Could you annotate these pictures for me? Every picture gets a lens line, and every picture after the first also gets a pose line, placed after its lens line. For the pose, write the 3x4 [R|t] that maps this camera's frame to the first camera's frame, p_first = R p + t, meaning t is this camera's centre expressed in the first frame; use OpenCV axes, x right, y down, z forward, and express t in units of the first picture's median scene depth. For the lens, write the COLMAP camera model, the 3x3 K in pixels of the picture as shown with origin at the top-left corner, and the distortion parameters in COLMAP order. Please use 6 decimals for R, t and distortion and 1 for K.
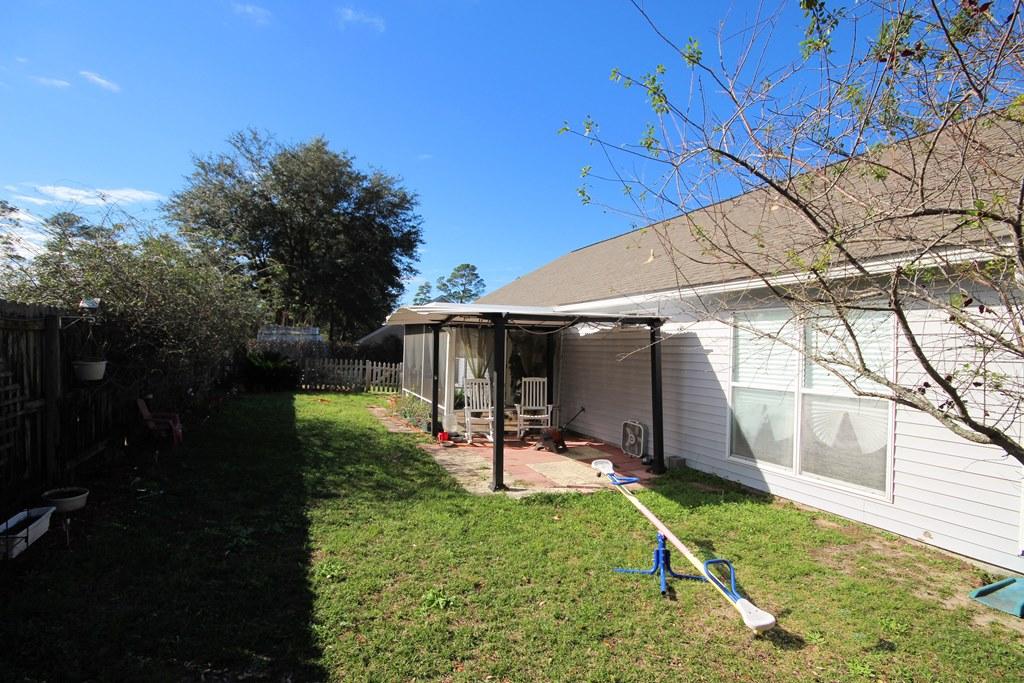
lens RADIAL K [[470.0, 0, 513.8], [0, 470.0, 344.4], [0, 0, 1]] dist [-0.004462, -0.004562]
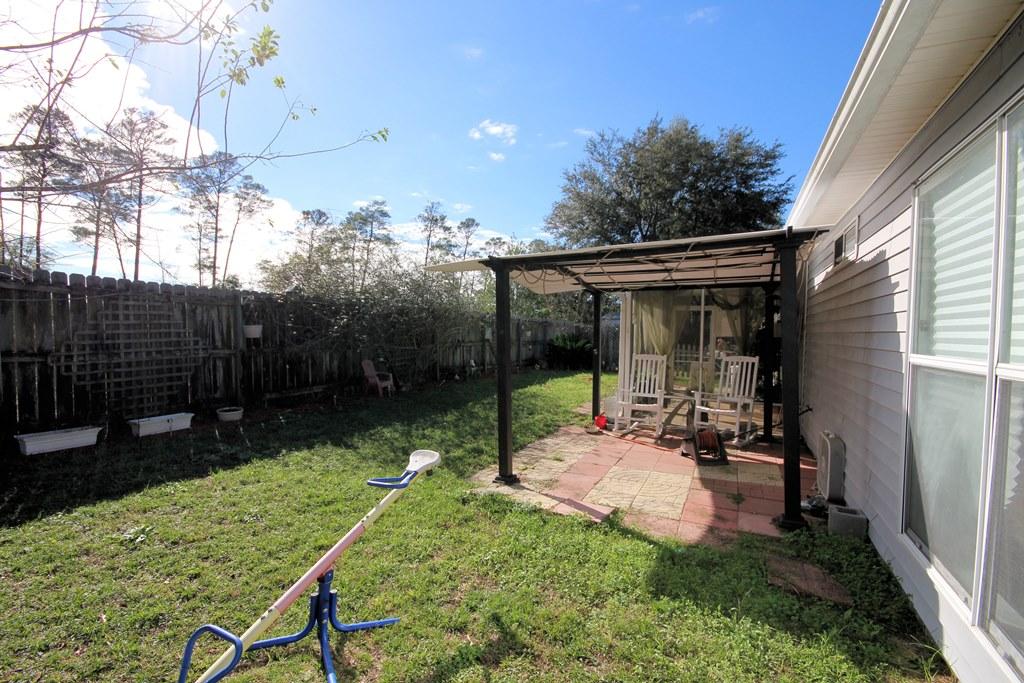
lens RADIAL K [[470.0, 0, 513.3], [0, 470.0, 348.8], [0, 0, 1]] dist [-0.004462, -0.004562]
pose [[0.643159, 0.009307, -0.765676, 0.355453], [0.011998, 0.999681, 0.022229, 0.040219], [0.765638, -0.023483, 0.642842, 0.307918]]
